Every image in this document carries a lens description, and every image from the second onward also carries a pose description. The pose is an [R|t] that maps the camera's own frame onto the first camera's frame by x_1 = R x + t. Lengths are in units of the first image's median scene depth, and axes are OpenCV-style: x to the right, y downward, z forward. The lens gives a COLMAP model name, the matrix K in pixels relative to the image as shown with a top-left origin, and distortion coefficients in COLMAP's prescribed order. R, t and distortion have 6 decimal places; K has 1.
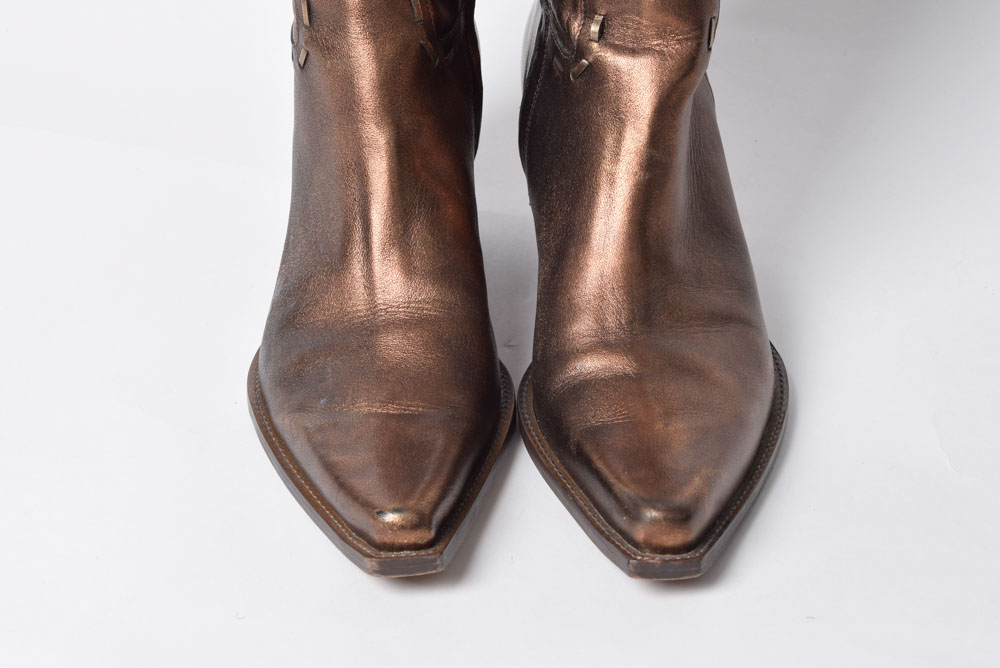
lens RADIAL K [[2271.6, 0, 500.3], [0, 2271.6, 335.4], [0, 0, 1]] dist [-0.002679, 0.000000]
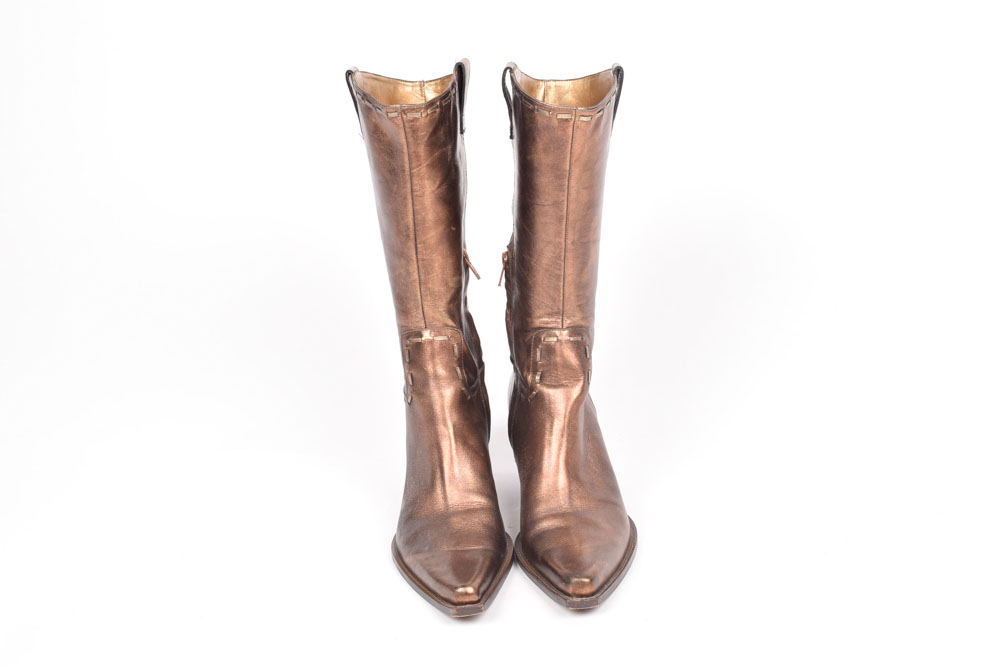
lens RADIAL K [[1455.9, 0, 500.2], [0, 1455.9, 333.2], [0, 0, 1]] dist [0.020945, 0.000000]
pose [[0.997964, -0.063770, 0.000925, 0.005662], [0.062410, 0.973496, -0.220022, 0.139495], [0.013130, 0.219632, 0.975494, -0.430034]]
